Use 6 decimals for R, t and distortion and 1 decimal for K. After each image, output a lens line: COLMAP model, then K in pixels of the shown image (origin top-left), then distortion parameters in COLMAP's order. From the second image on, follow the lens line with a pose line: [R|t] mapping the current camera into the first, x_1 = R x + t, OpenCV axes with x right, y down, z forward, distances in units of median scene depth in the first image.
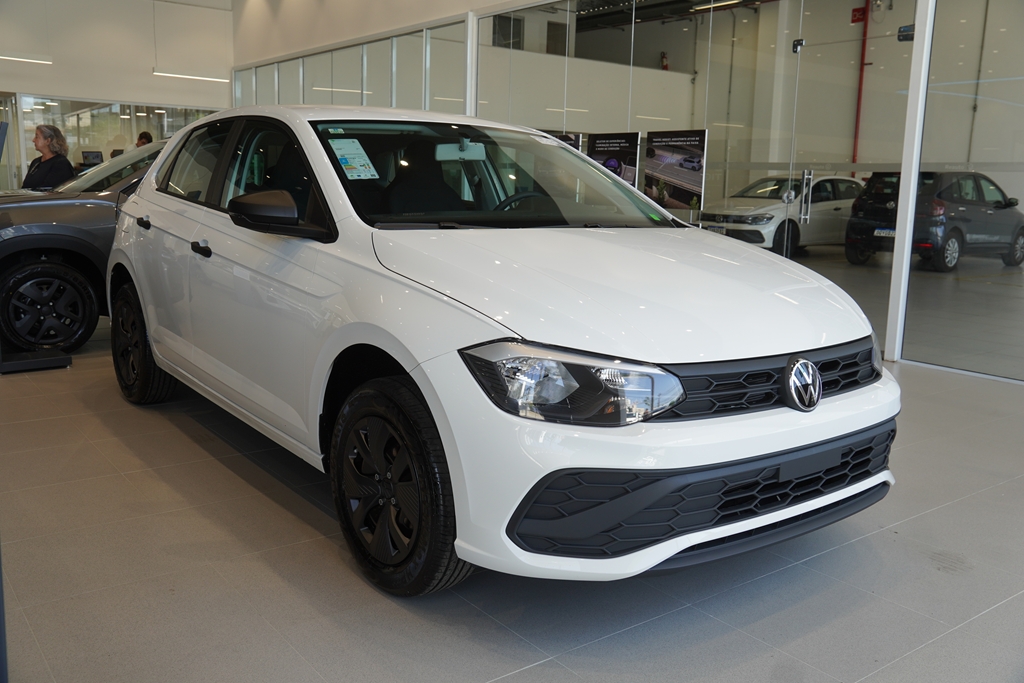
lens RADIAL K [[907.8, 0, 512.0], [0, 907.8, 341.5], [0, 0, 1]] dist [-0.000329, -0.001336]
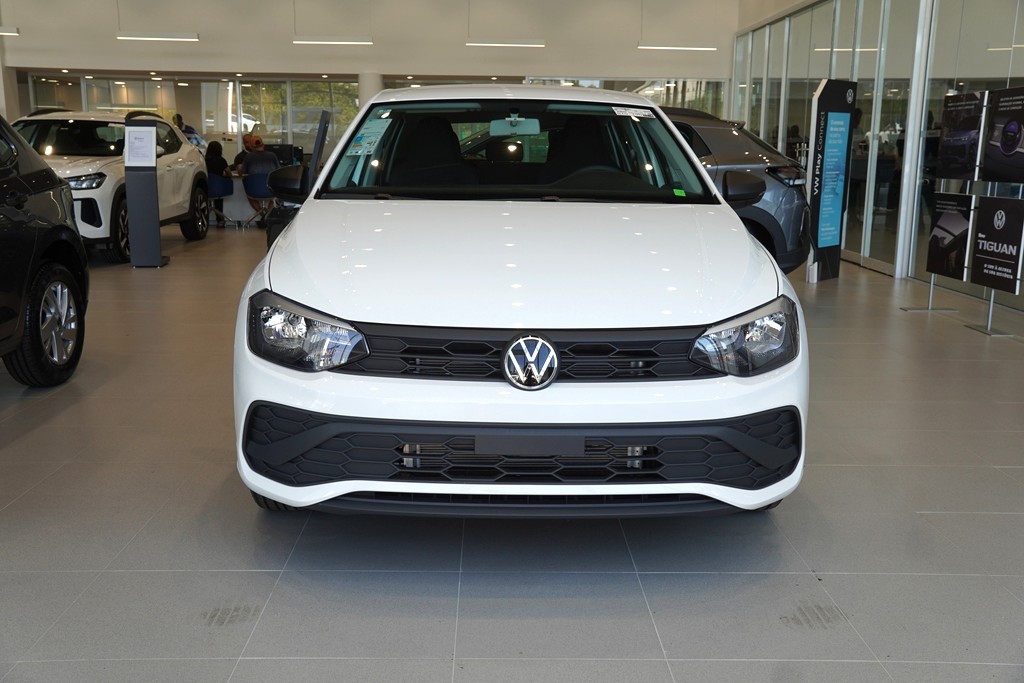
lens RADIAL K [[1011.3, 0, 512.0], [0, 1011.3, 341.5], [0, 0, 1]] dist [0.004029, 0.008574]
pose [[0.791695, 0.101674, -0.602396, 0.822237], [-0.095211, 0.994540, 0.042731, -0.017962], [0.603452, 0.023525, 0.797052, 0.104721]]
